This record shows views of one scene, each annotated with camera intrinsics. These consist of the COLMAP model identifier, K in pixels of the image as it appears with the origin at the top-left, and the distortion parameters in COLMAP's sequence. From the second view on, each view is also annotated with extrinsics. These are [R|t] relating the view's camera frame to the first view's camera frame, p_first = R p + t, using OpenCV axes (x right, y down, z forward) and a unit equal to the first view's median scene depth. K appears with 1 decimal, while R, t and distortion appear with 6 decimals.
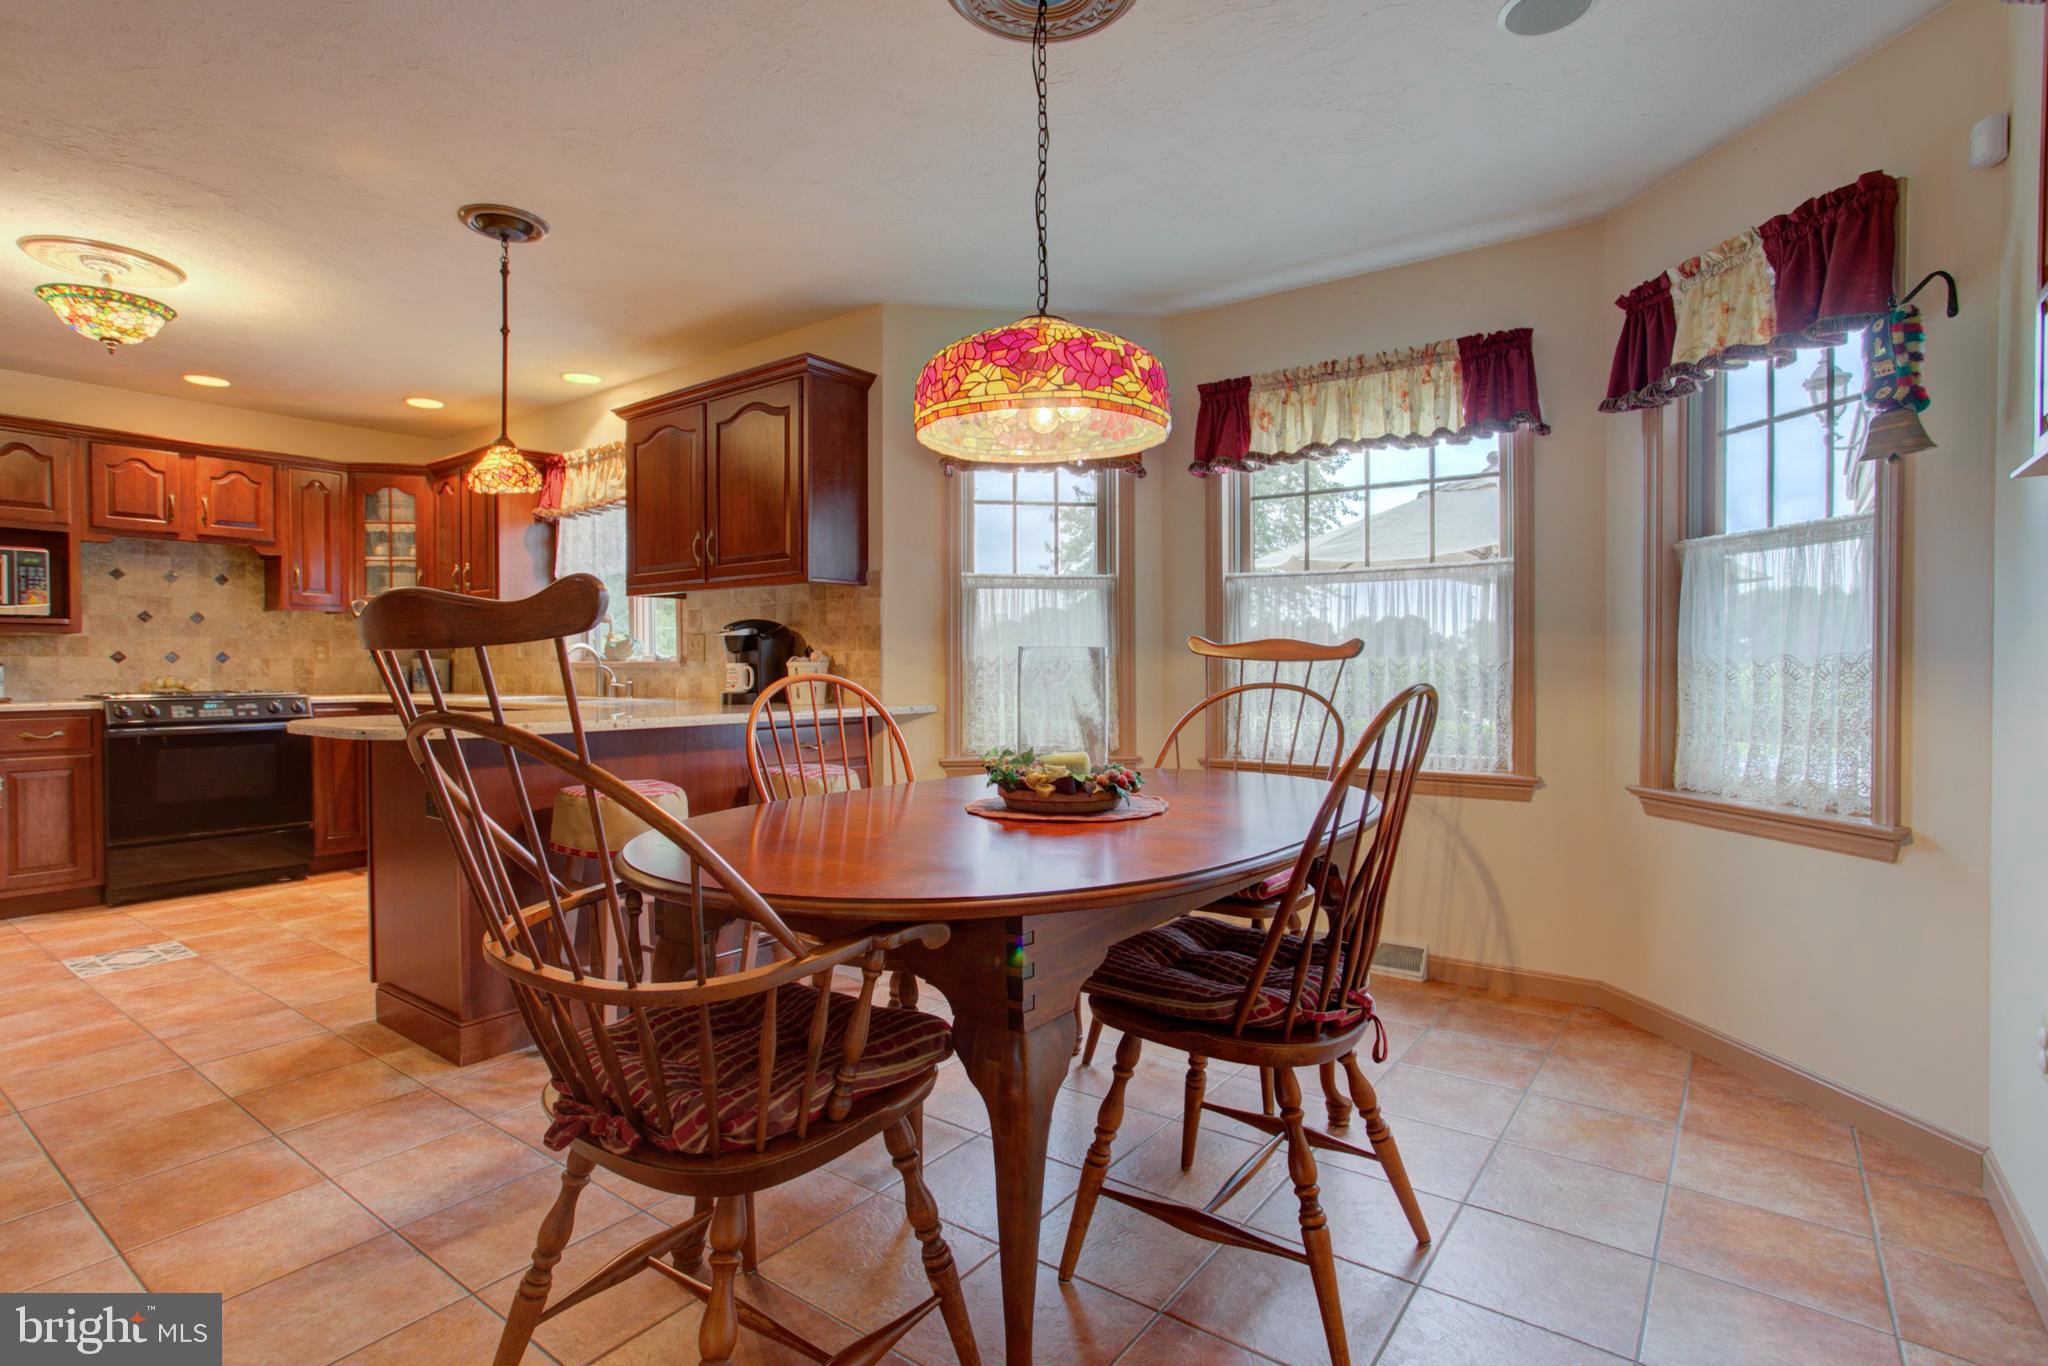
lens RADIAL K [[996.5, 0, 1056.1], [0, 996.5, 685.5], [0, 0, 1]] dist [-0.040191, 0.019159]
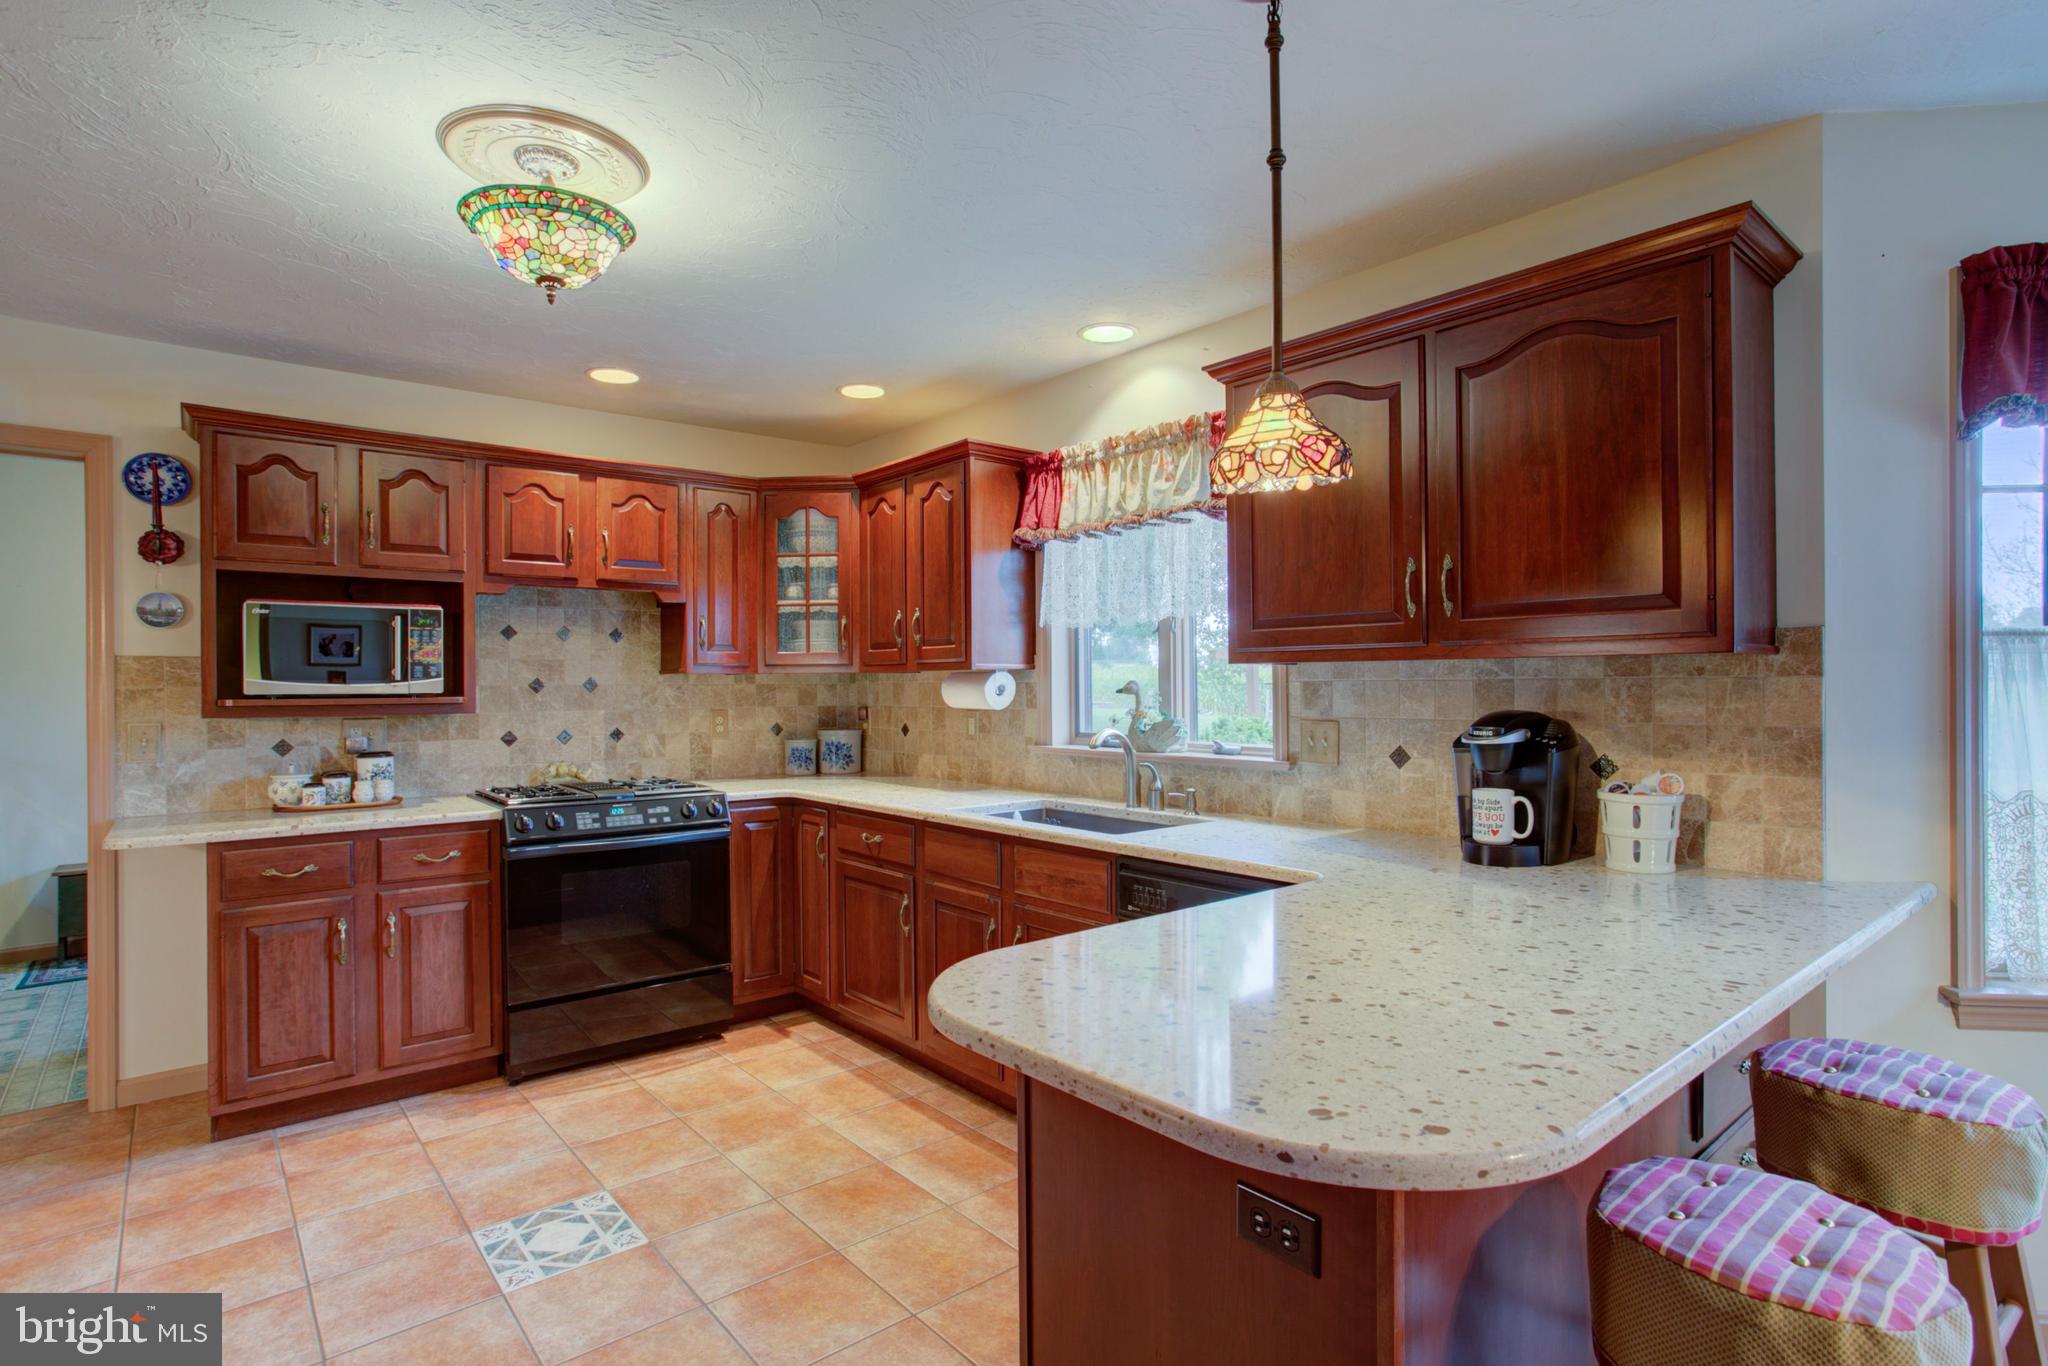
lens RADIAL K [[996.5, 0, 1016.6], [0, 996.5, 687.3], [0, 0, 1]] dist [-0.040191, 0.019159]
pose [[0.970548, -0.001868, -0.240899, -0.386810], [-0.000574, 0.999949, -0.010069, -0.064668], [0.240906, 0.009910, 0.970498, 0.339142]]
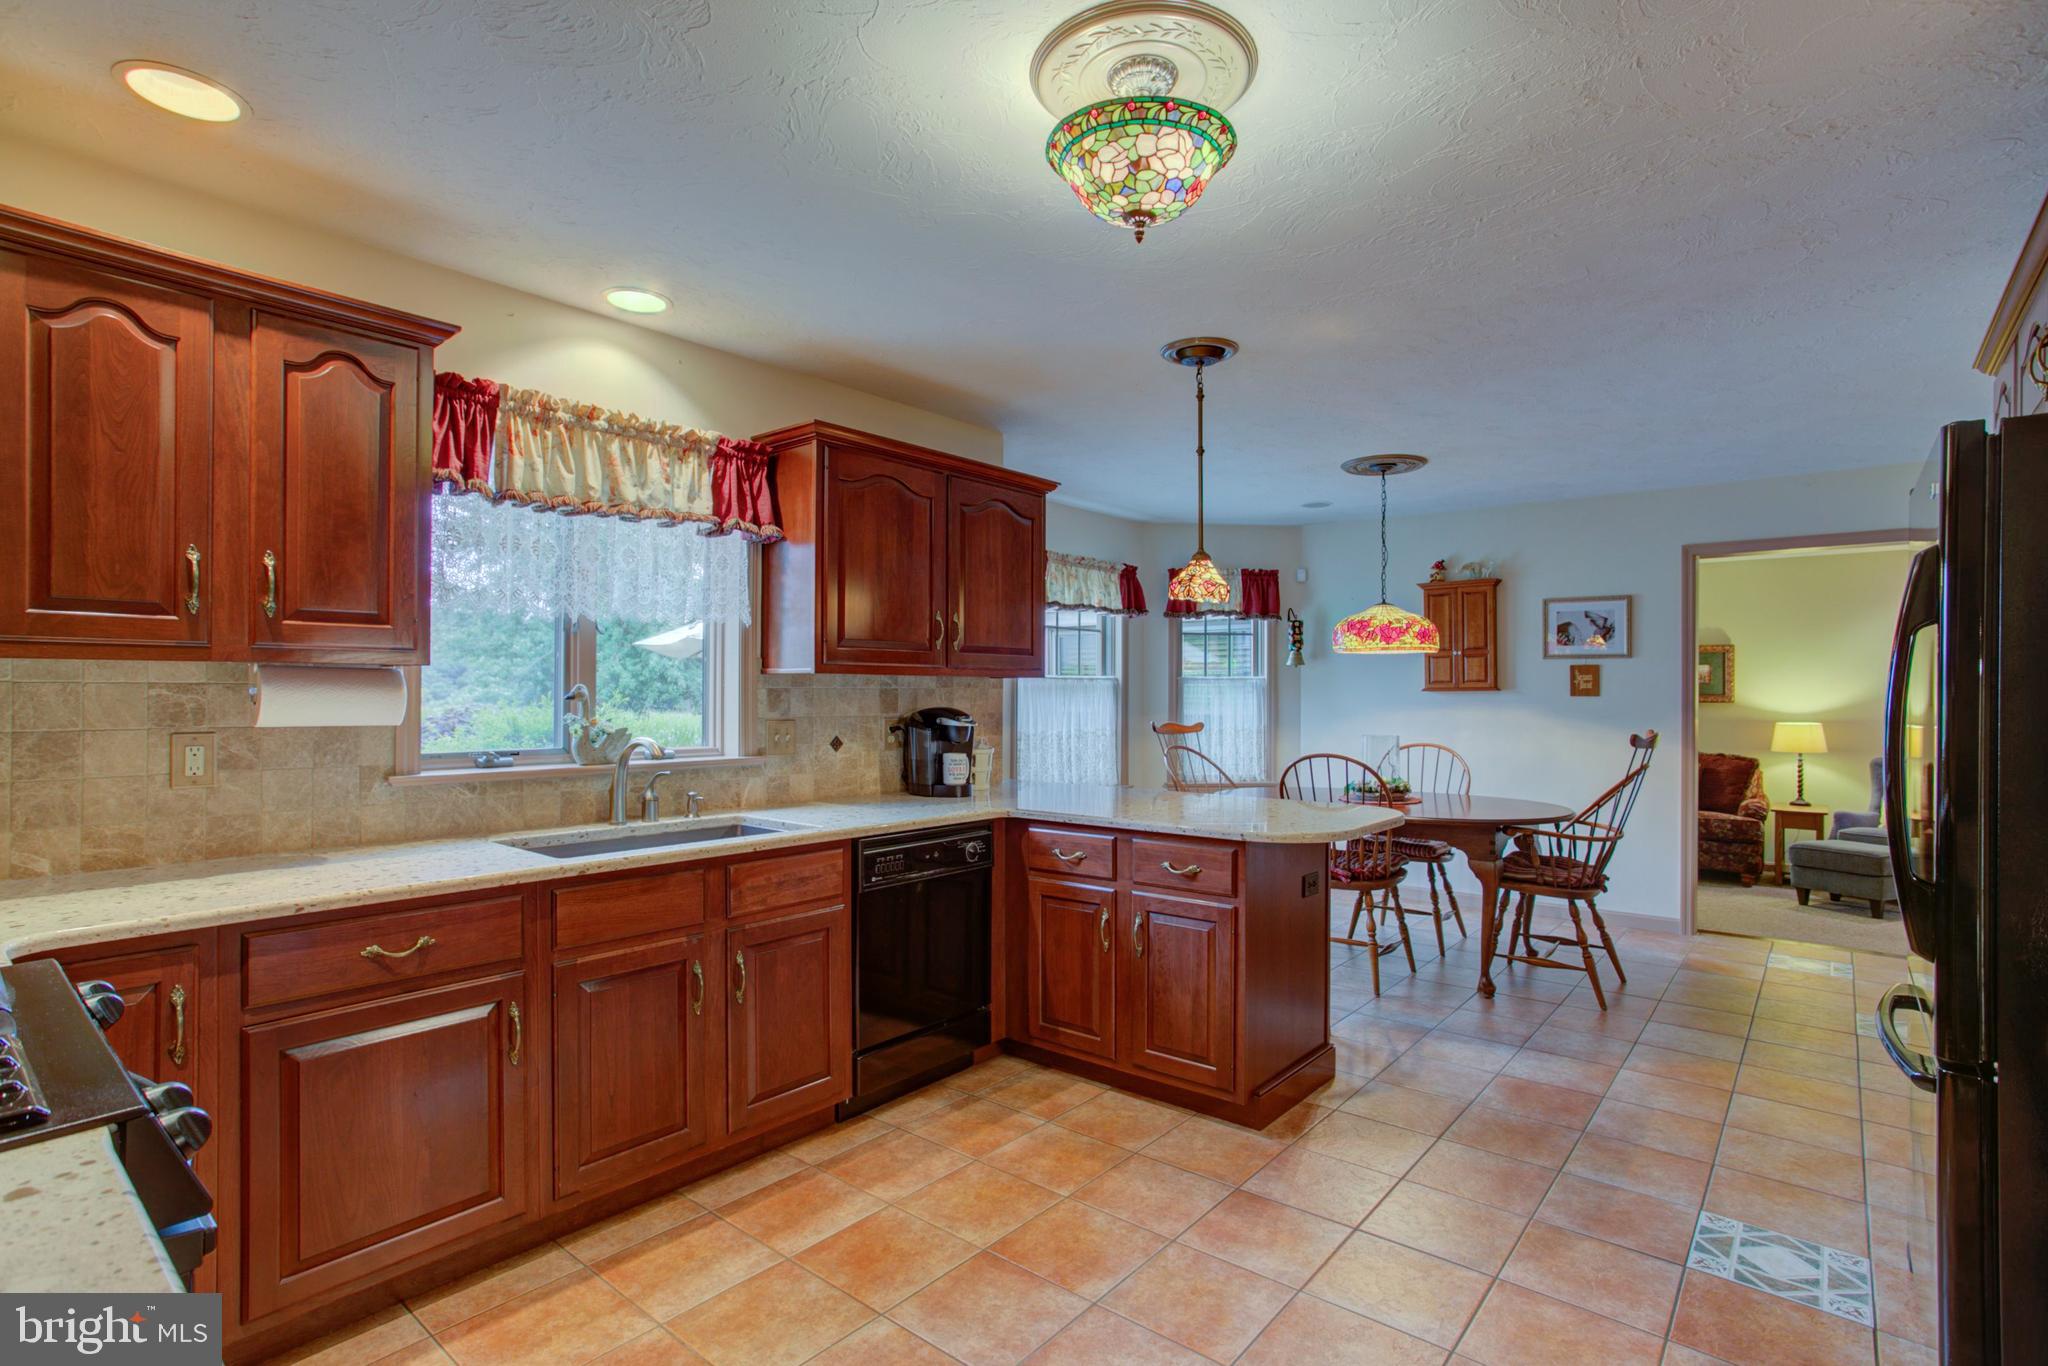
lens RADIAL K [[996.5, 0, 1007.6], [0, 996.5, 682.7], [0, 0, 1]] dist [-0.040191, 0.019159]
pose [[0.090899, 0.012380, 0.995783, -1.085522], [0.011558, 0.999842, -0.013485, -0.066715], [-0.995793, 0.012735, 0.090742, 0.735047]]
